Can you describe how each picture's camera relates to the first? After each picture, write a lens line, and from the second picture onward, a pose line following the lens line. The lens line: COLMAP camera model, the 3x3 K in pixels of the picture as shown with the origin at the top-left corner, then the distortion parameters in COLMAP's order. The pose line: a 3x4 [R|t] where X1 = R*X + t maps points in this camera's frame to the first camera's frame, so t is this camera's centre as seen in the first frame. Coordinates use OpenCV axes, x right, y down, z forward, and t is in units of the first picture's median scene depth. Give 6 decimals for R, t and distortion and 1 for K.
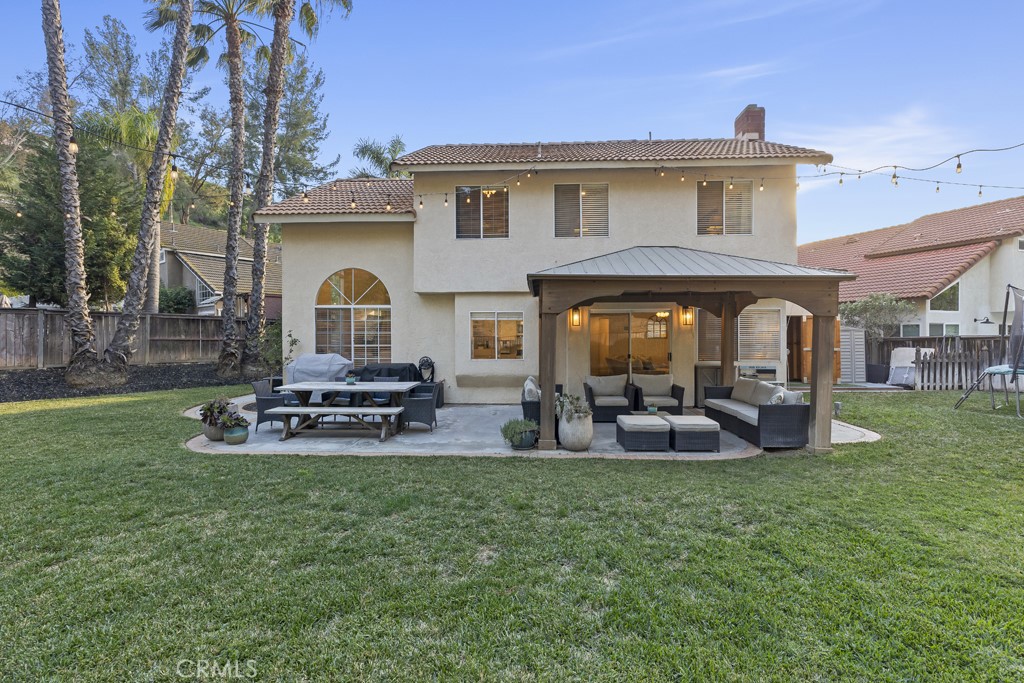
lens RADIAL K [[460.6, 0, 513.3], [0, 460.6, 335.5], [0, 0, 1]] dist [0.003693, 0.000657]
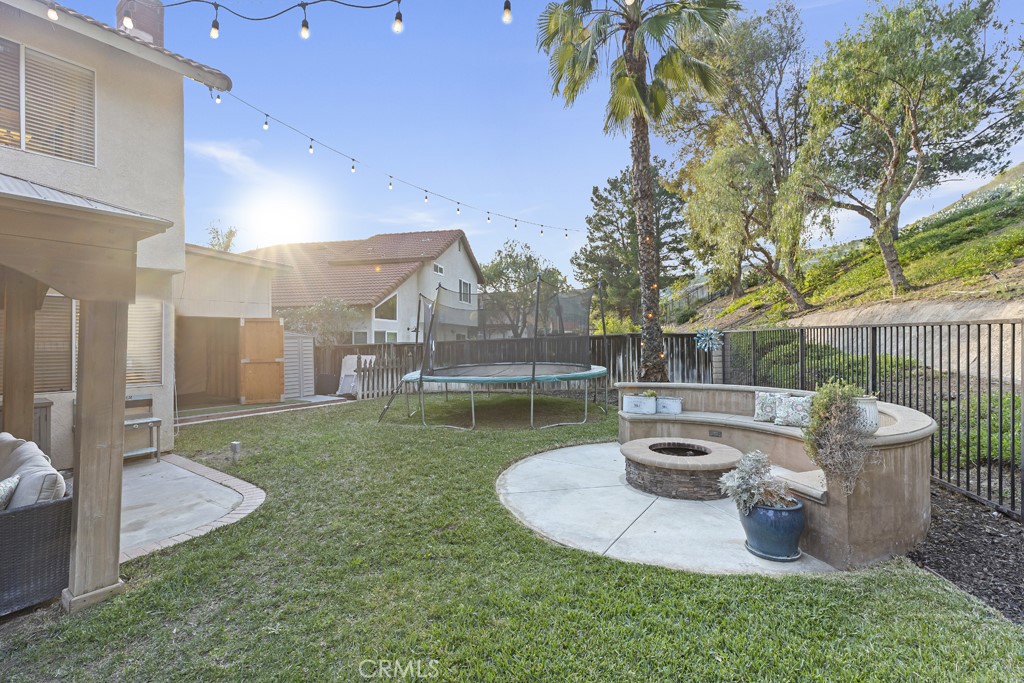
lens RADIAL K [[460.6, 0, 513.3], [0, 460.6, 335.5], [0, 0, 1]] dist [0.003693, 0.000657]
pose [[0.556101, 0.007564, 0.831080, 0.258801], [0.007200, 0.999877, -0.013918, 0.000667], [-0.831084, 0.013724, 0.555978, 0.200517]]
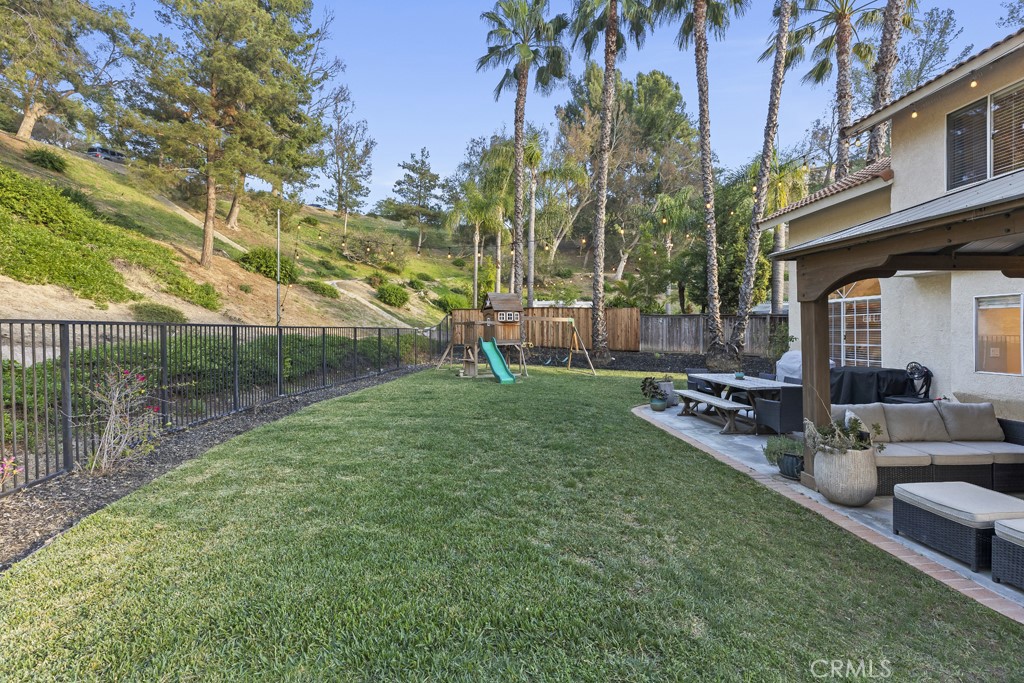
lens RADIAL K [[460.6, 0, 513.3], [0, 460.6, 335.5], [0, 0, 1]] dist [0.003693, 0.000657]
pose [[0.110695, 0.010975, -0.993794, 0.397548], [-0.007829, 0.999918, 0.010171, 0.000936], [0.993824, 0.006655, 0.110772, 0.235005]]
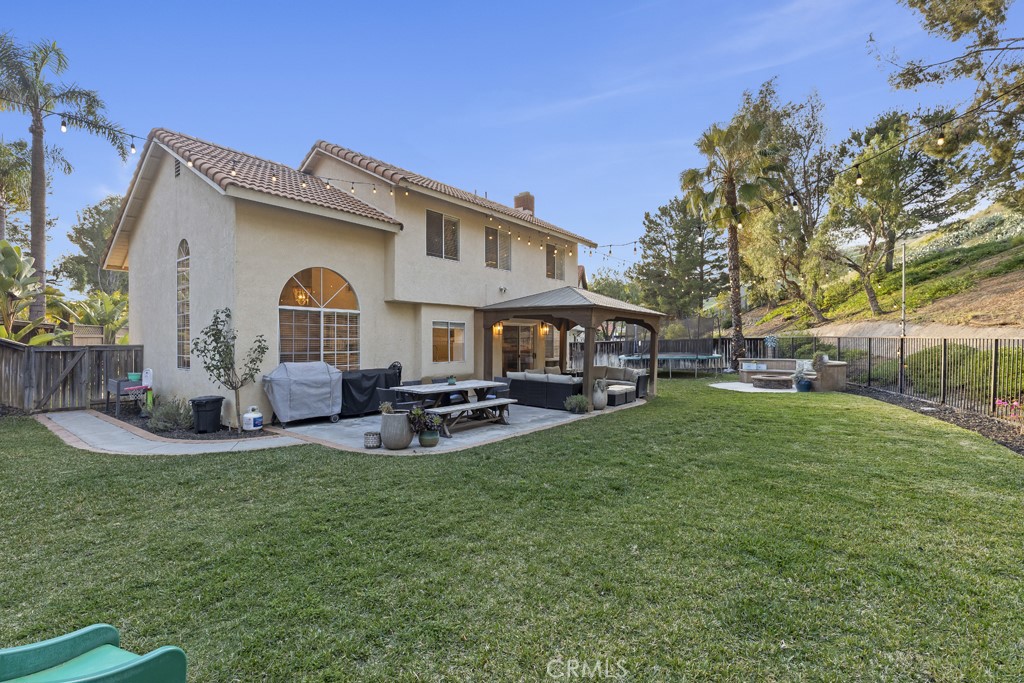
lens RADIAL K [[460.6, 0, 513.3], [0, 460.6, 335.5], [0, 0, 1]] dist [0.003693, 0.000657]
pose [[0.588939, 0.011501, 0.808096, -0.744819], [0.000944, 0.999888, -0.014919, 0.001911], [-0.808177, 0.009549, 0.588862, 0.135004]]
